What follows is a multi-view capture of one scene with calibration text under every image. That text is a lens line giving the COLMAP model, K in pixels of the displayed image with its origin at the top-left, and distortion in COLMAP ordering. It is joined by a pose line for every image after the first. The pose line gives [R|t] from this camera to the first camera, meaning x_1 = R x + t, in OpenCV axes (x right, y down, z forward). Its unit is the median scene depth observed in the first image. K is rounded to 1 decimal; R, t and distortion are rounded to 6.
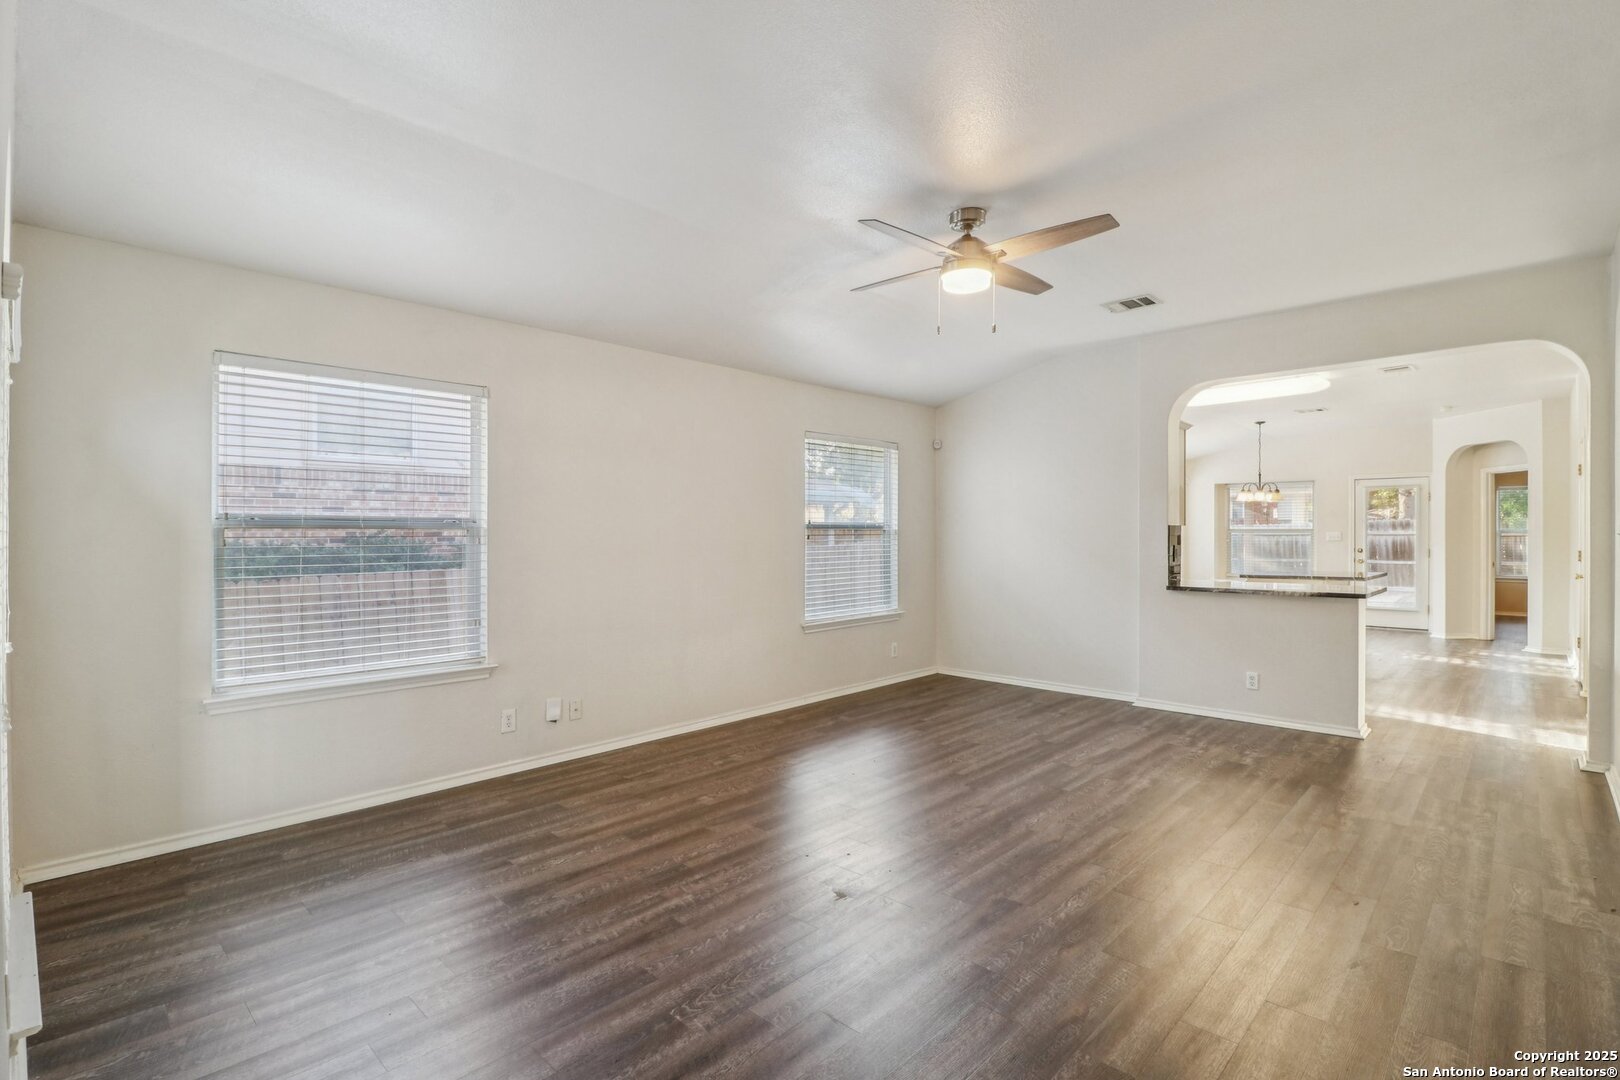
lens RADIAL K [[767.4, 0, 804.0], [0, 767.4, 529.9], [0, 0, 1]] dist [-0.003601, -0.000924]
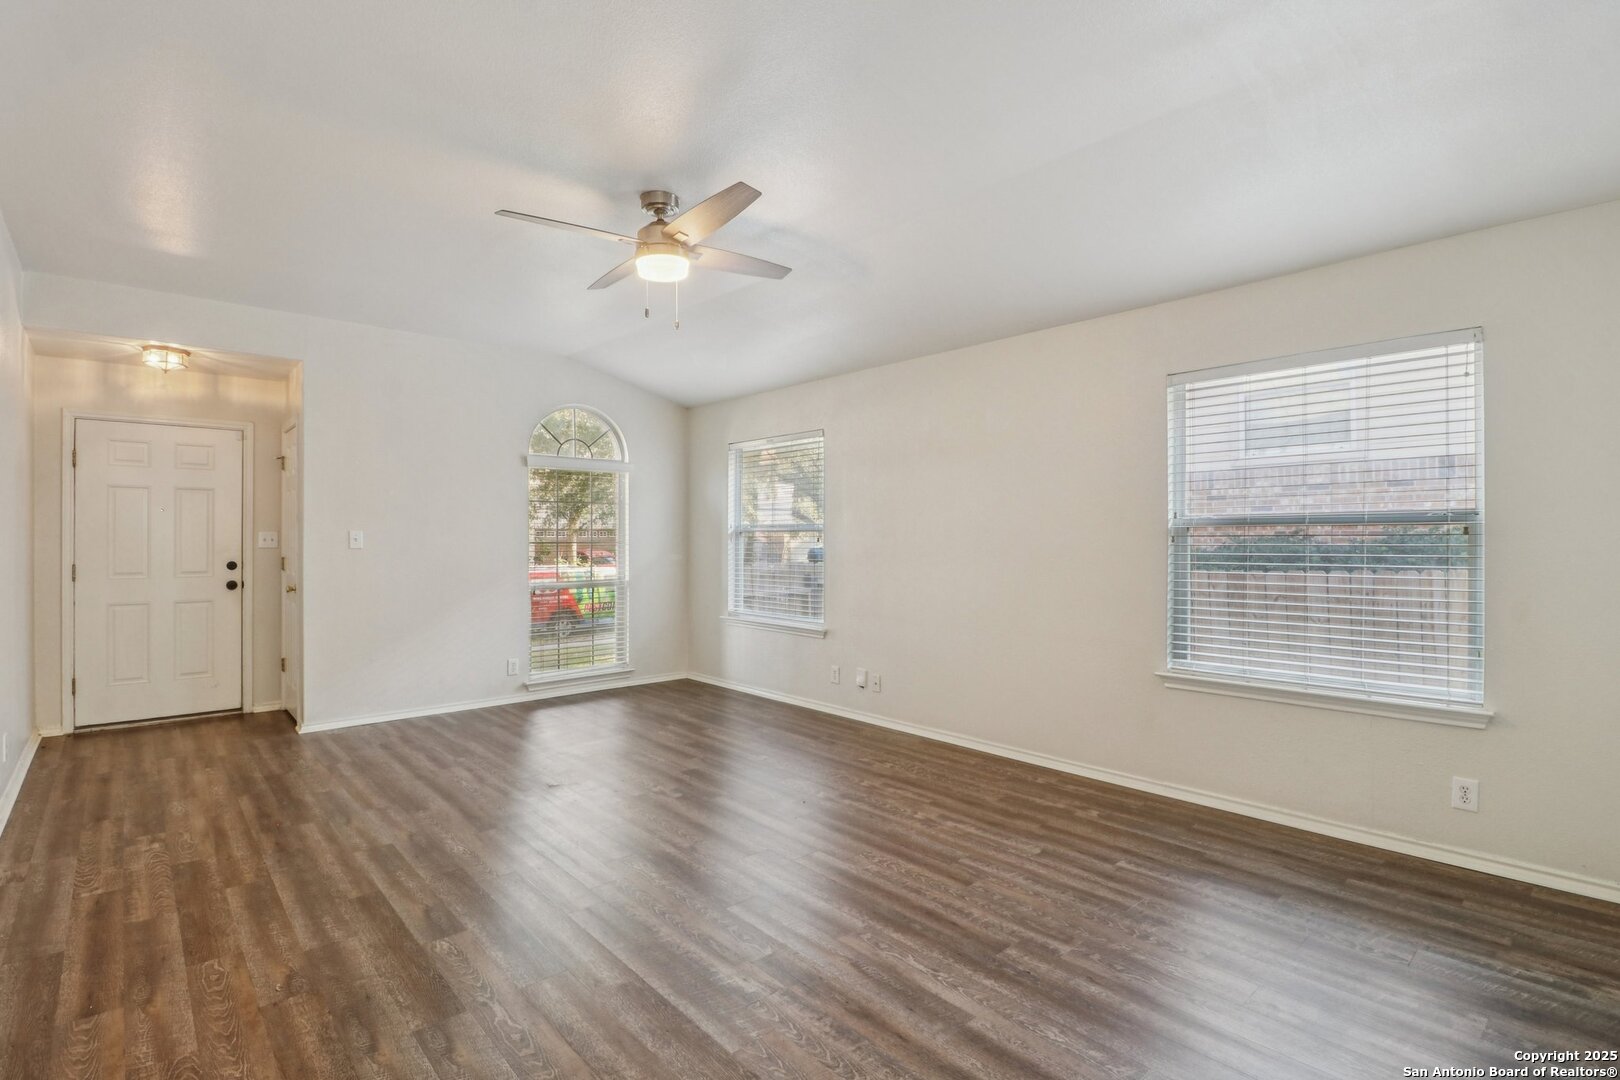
lens RADIAL K [[745.8, 0, 742.7], [0, 745.8, 533.7], [0, 0, 1]] dist [0.001836, -0.000348]
pose [[-0.114652, -0.002319, -0.993403, 0.434366], [0.009473, 0.999949, -0.003427, 0.004553], [0.993361, -0.009803, -0.114624, 0.473624]]
